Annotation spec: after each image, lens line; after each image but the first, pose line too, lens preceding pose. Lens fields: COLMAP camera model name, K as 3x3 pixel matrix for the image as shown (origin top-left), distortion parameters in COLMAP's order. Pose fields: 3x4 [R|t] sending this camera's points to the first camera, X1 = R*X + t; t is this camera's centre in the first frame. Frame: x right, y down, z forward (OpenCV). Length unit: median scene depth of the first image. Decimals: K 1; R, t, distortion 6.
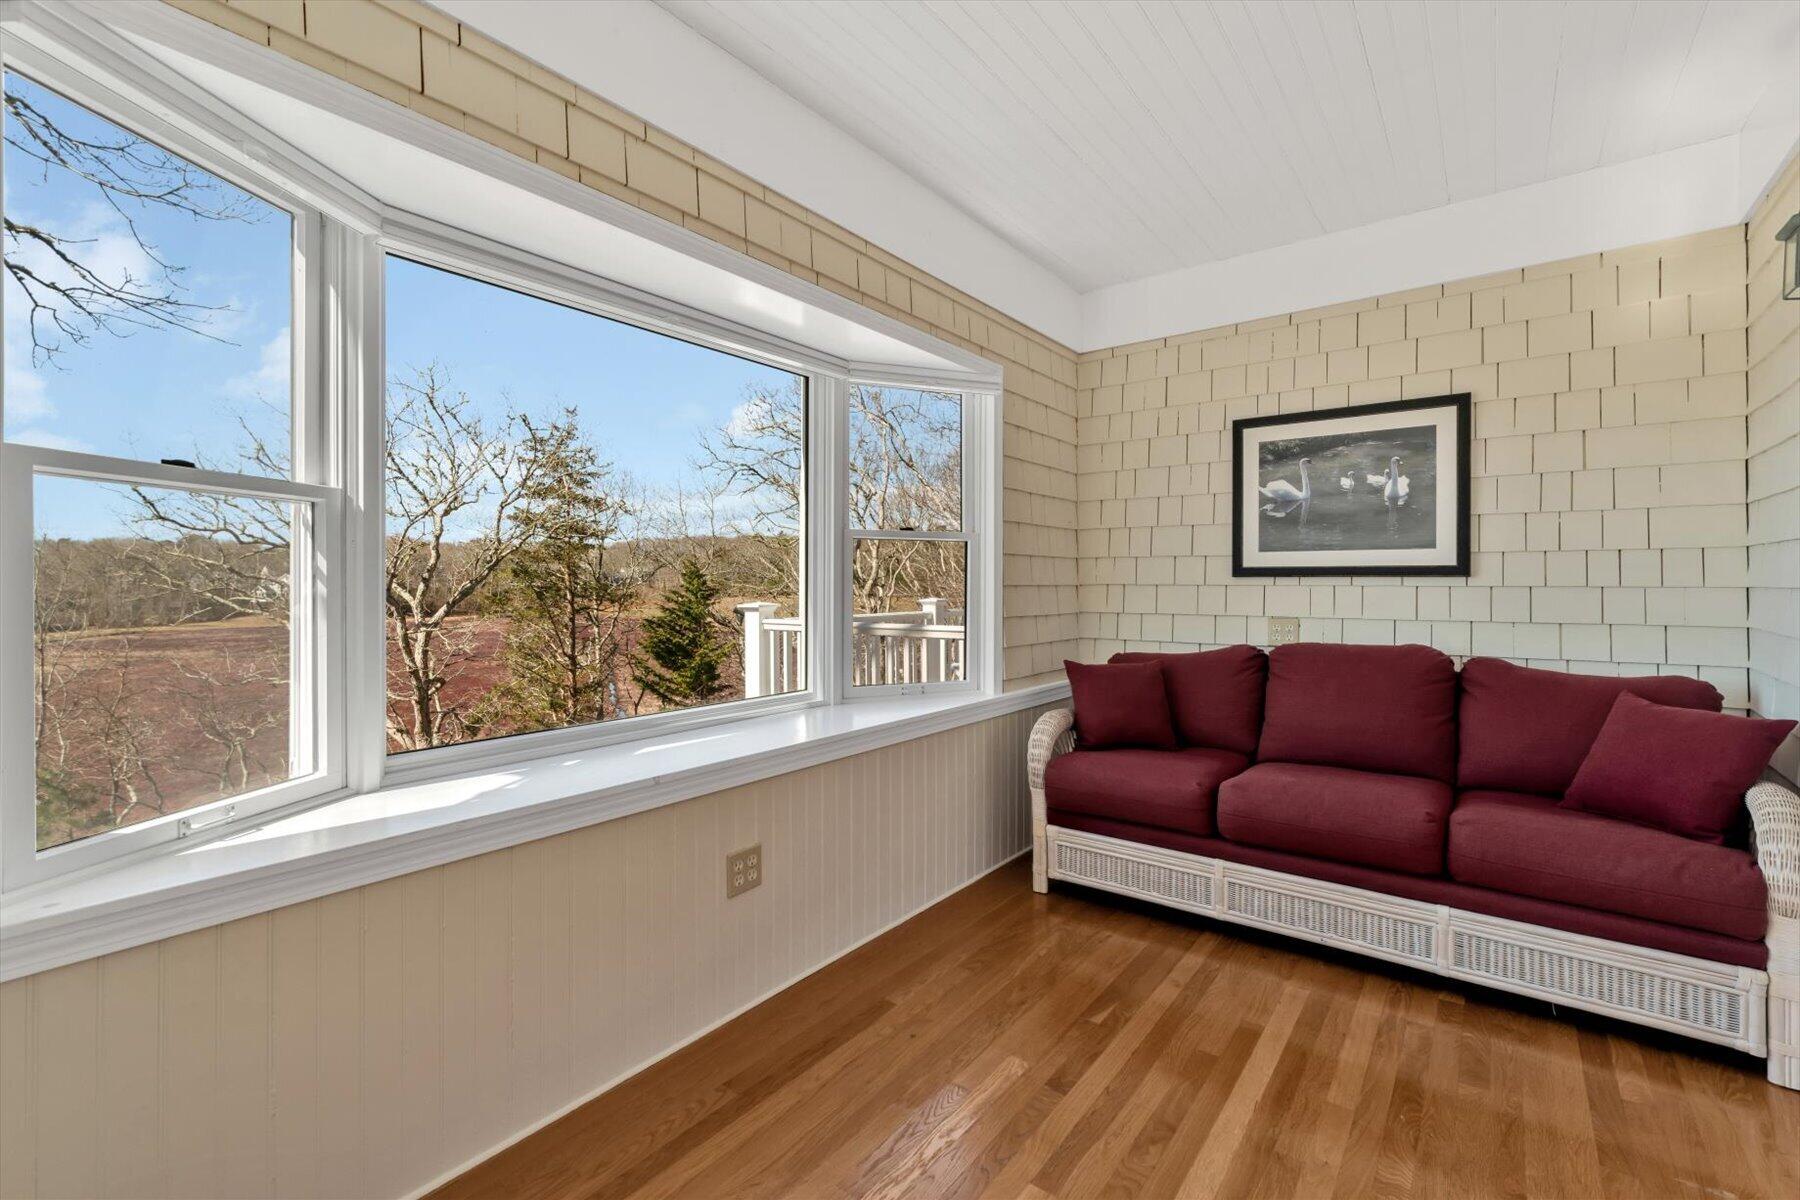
lens RADIAL K [[801.6, 0, 902.1], [0, 801.6, 585.4], [0, 0, 1]] dist [-0.000336, -0.000011]
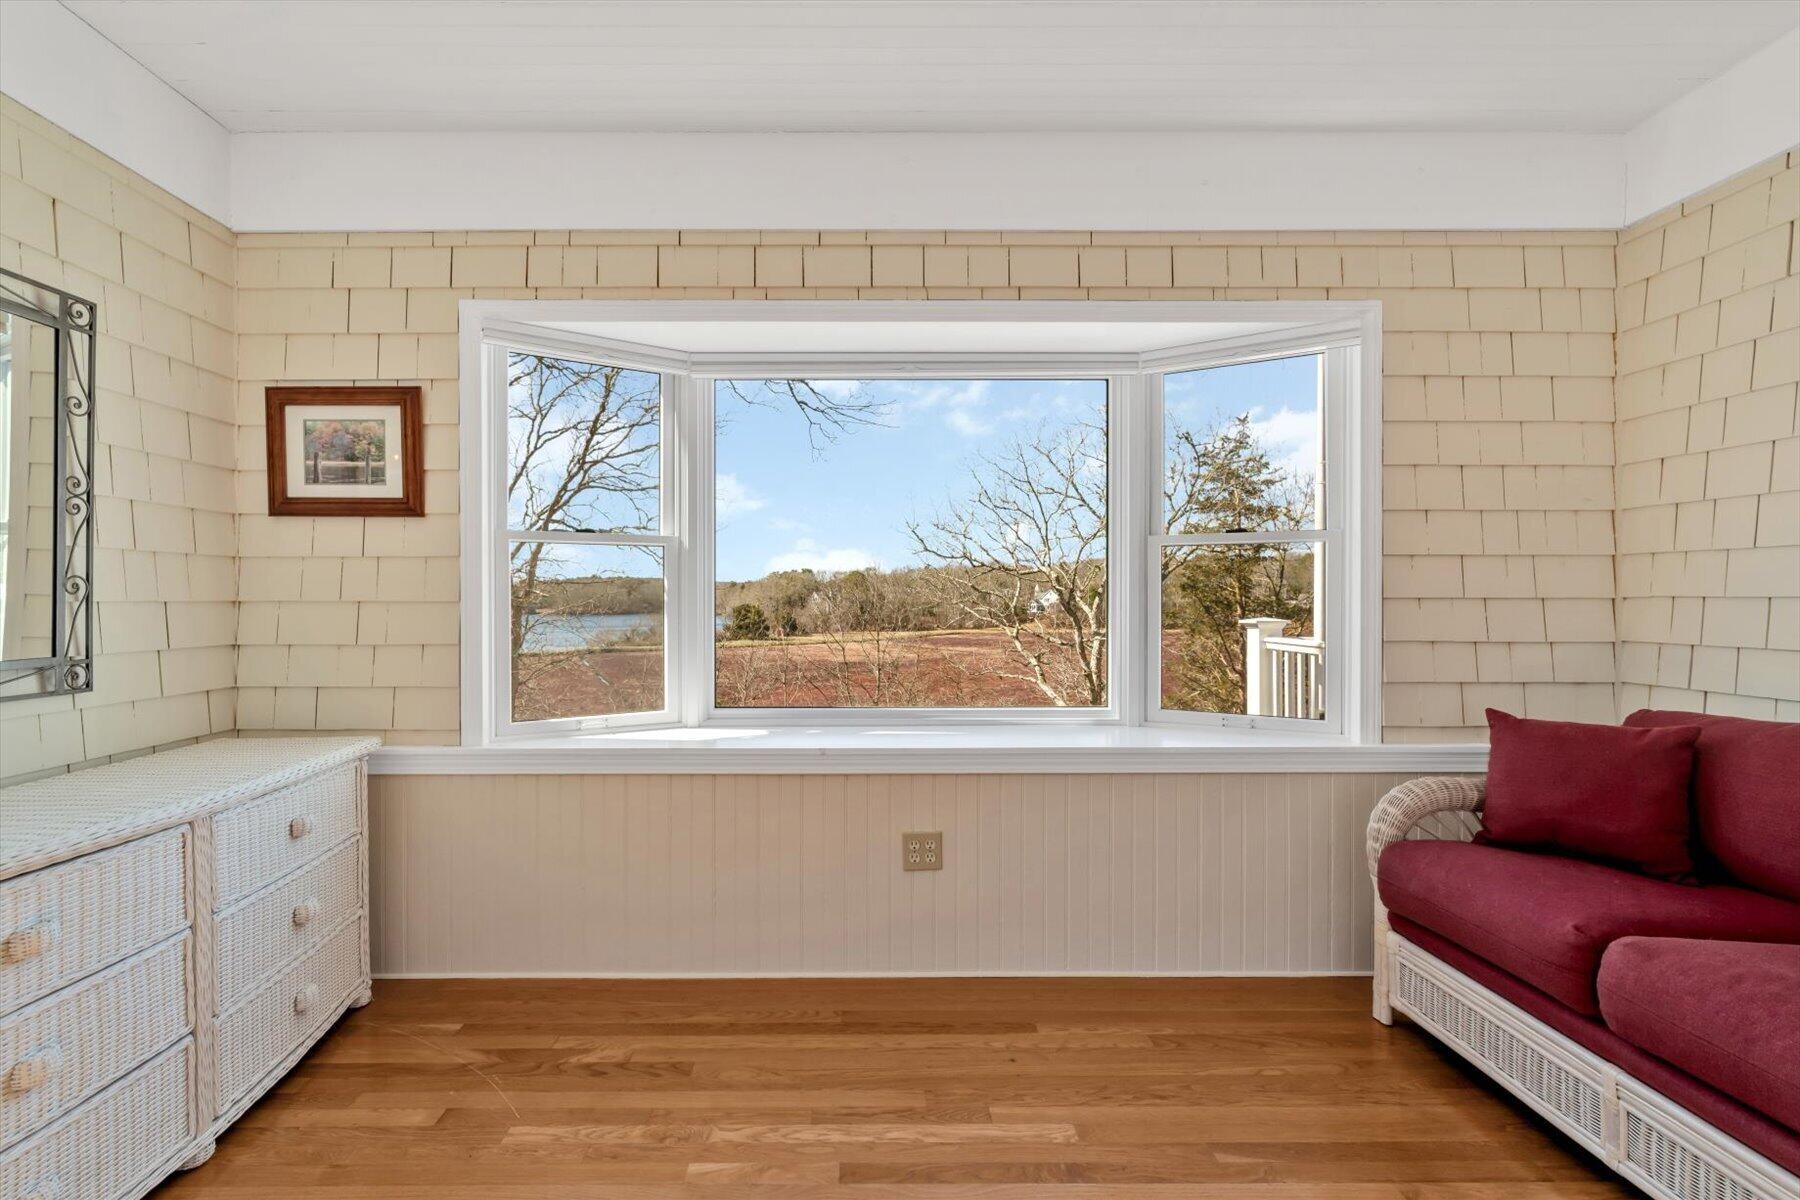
lens RADIAL K [[787.9, 0, 813.7], [0, 787.9, 599.7], [0, 0, 1]] dist [0.000042, -0.000052]
pose [[0.594367, 0.002484, -0.804190, 0.345553], [-0.002533, 0.999996, 0.001216, 0.001847], [0.804190, 0.001314, 0.594371, 0.129046]]
